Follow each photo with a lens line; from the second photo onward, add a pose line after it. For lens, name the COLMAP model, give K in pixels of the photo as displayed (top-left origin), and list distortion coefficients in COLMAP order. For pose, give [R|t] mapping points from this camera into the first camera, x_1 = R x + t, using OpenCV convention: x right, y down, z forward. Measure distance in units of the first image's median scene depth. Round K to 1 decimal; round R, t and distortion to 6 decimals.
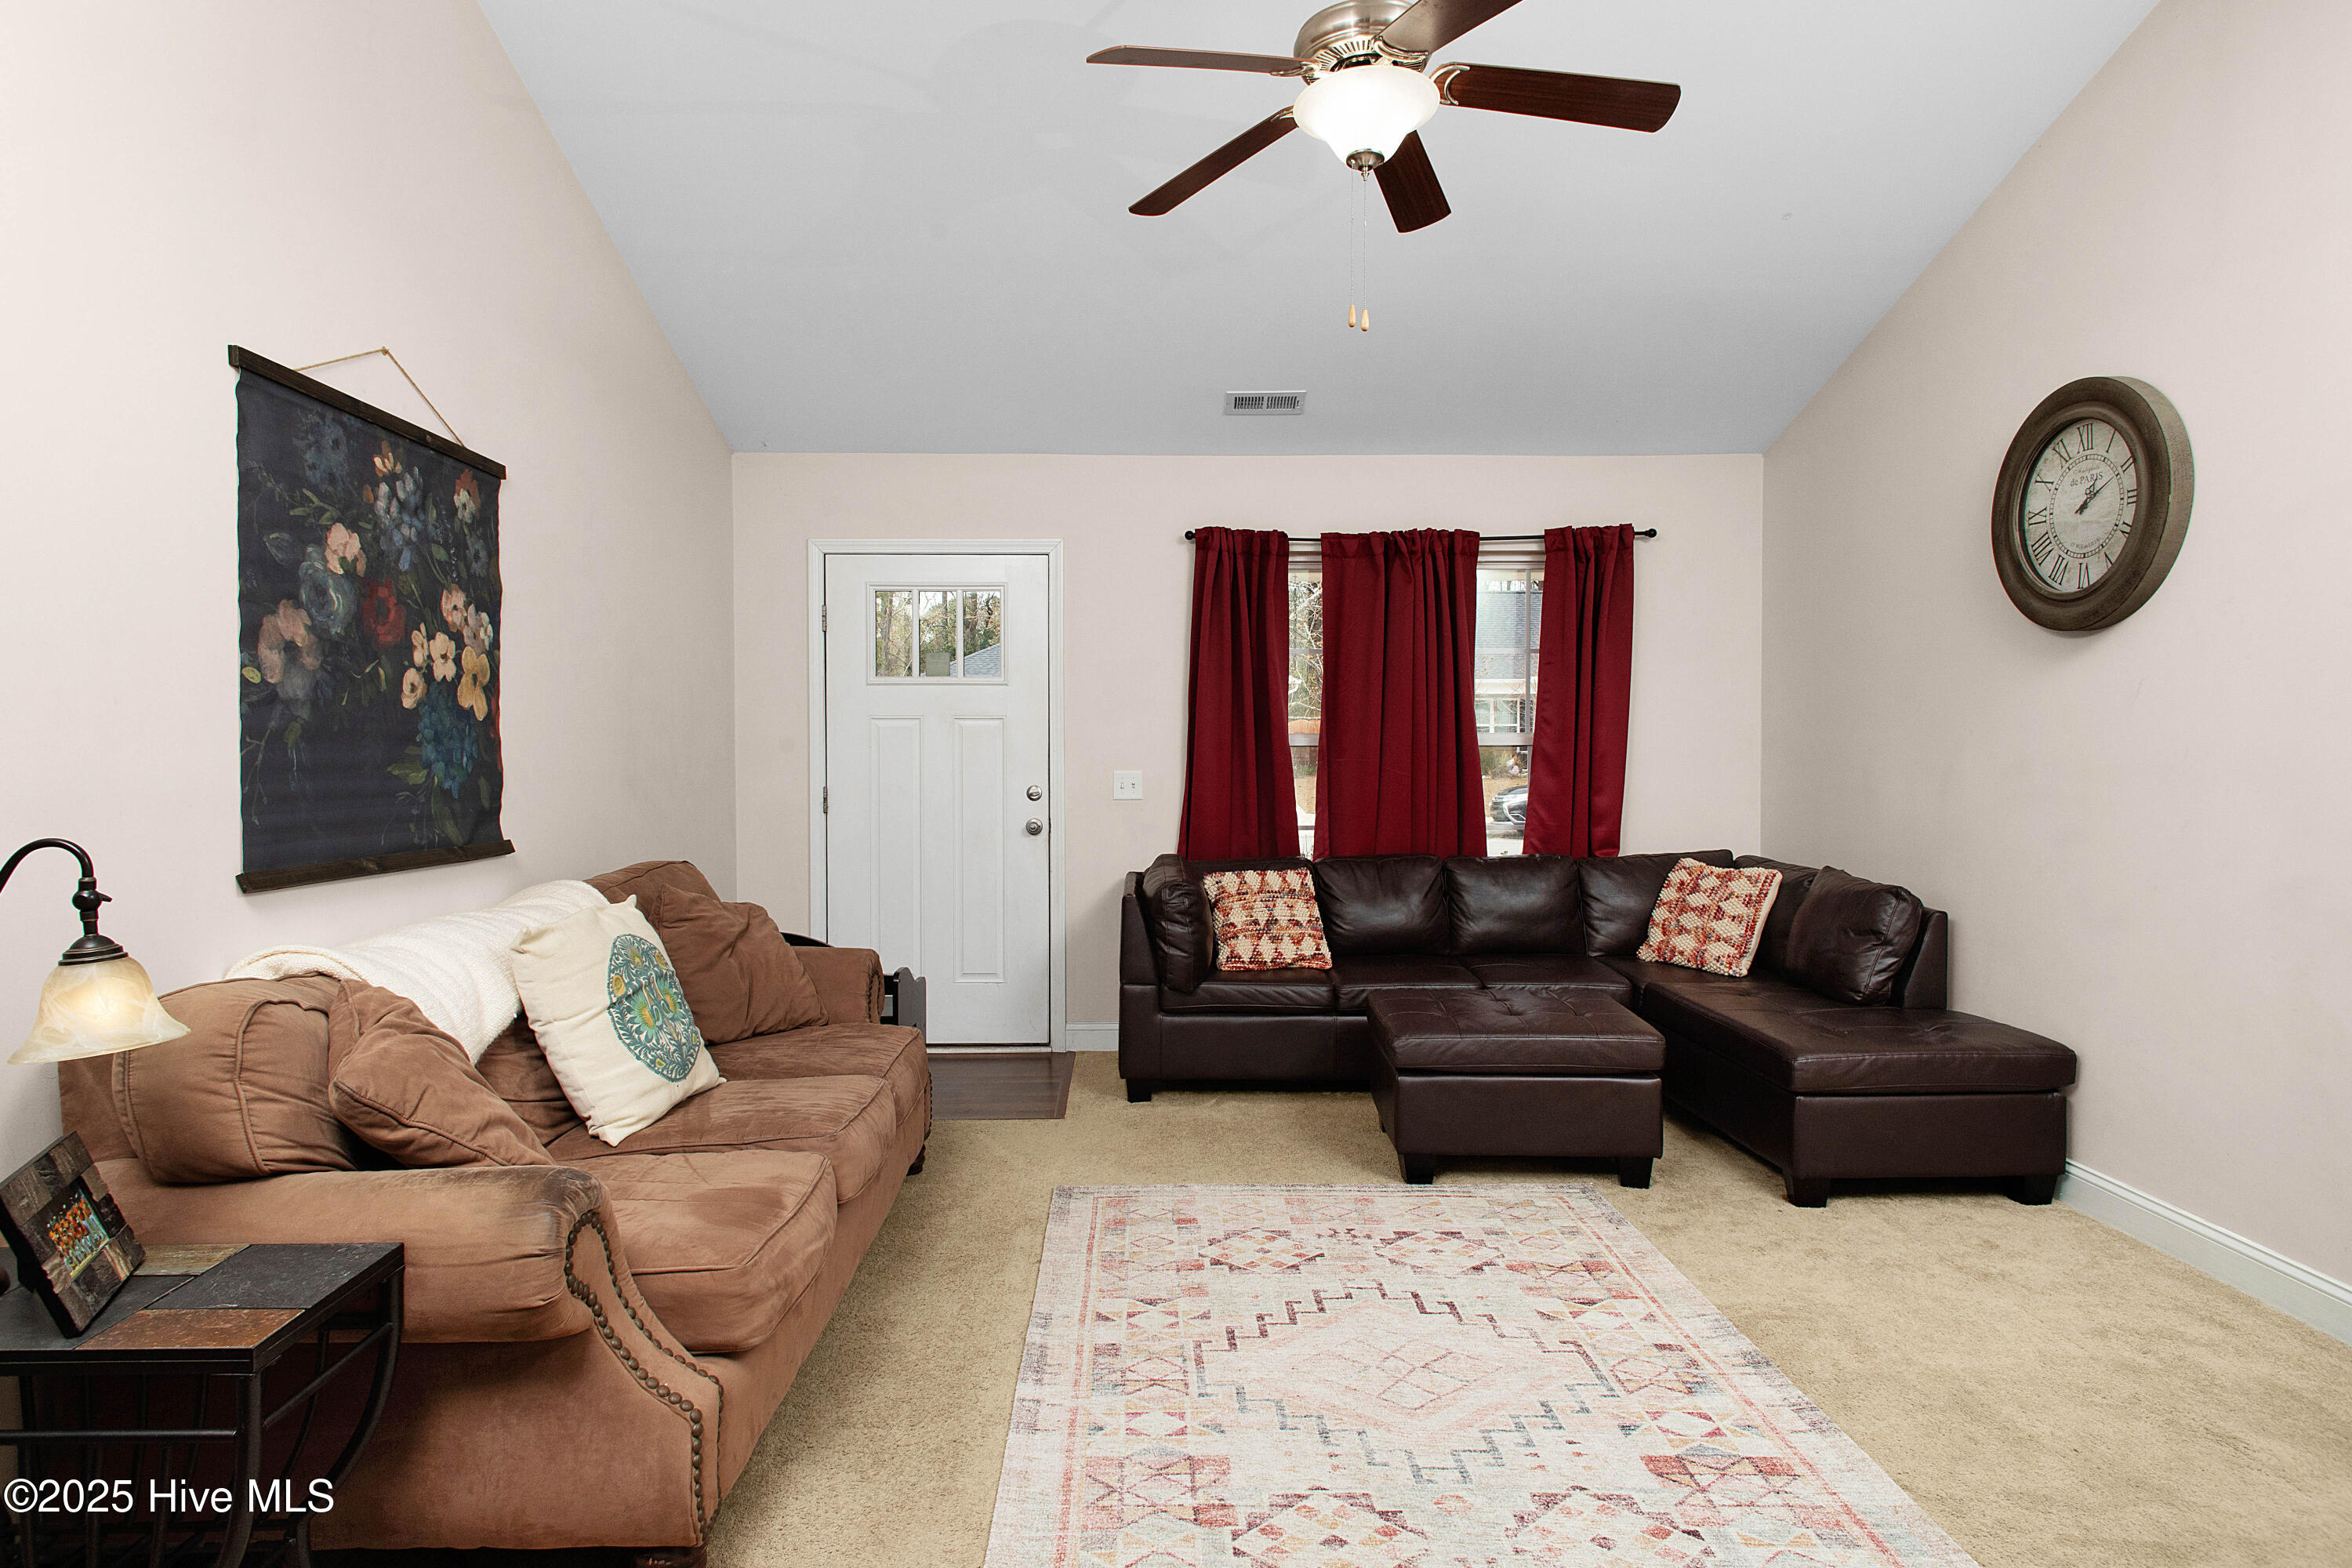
lens RADIAL K [[1300.4, 0, 1175.8], [0, 1300.4, 777.5], [0, 0, 1]] dist [0.020995, -0.002338]
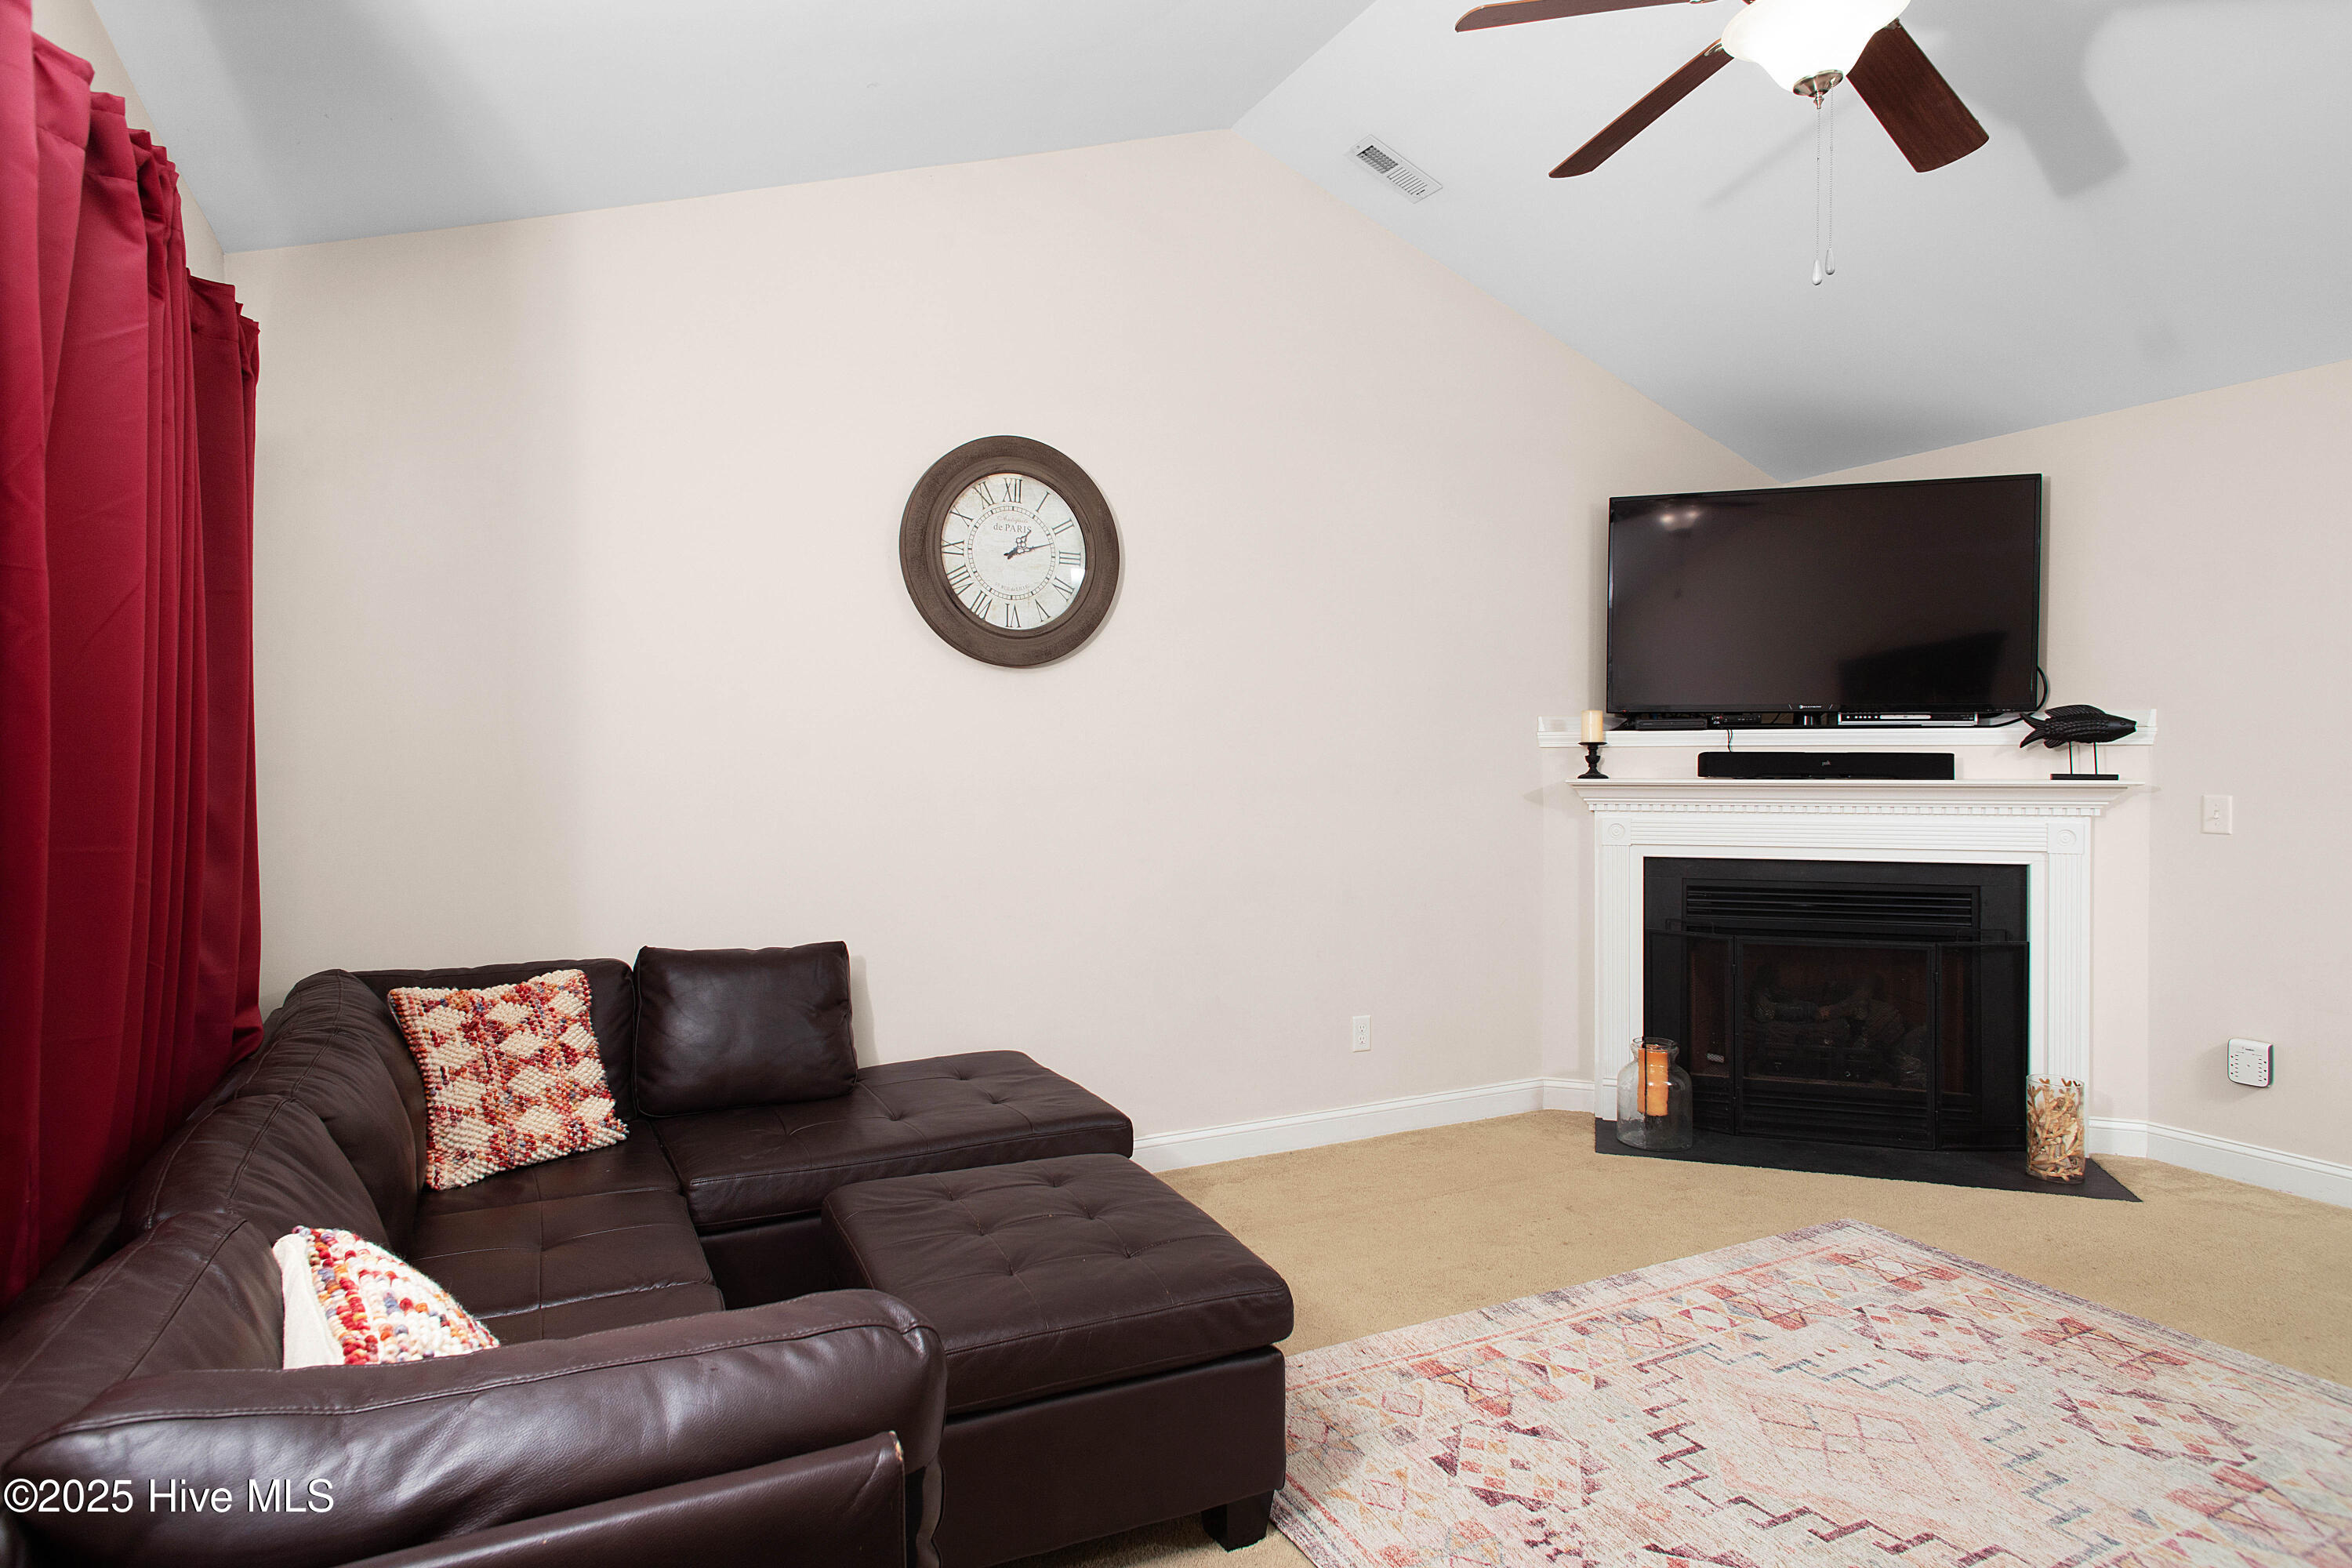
lens RADIAL K [[1300.4, 0, 1175.5], [0, 1300.4, 769.1], [0, 0, 1]] dist [0.020995, -0.002338]
pose [[-0.429878, -0.003443, 0.902881, -0.380848], [0.032232, 0.999297, 0.019157, -0.046988], [-0.902312, 0.037337, -0.429464, 1.482118]]
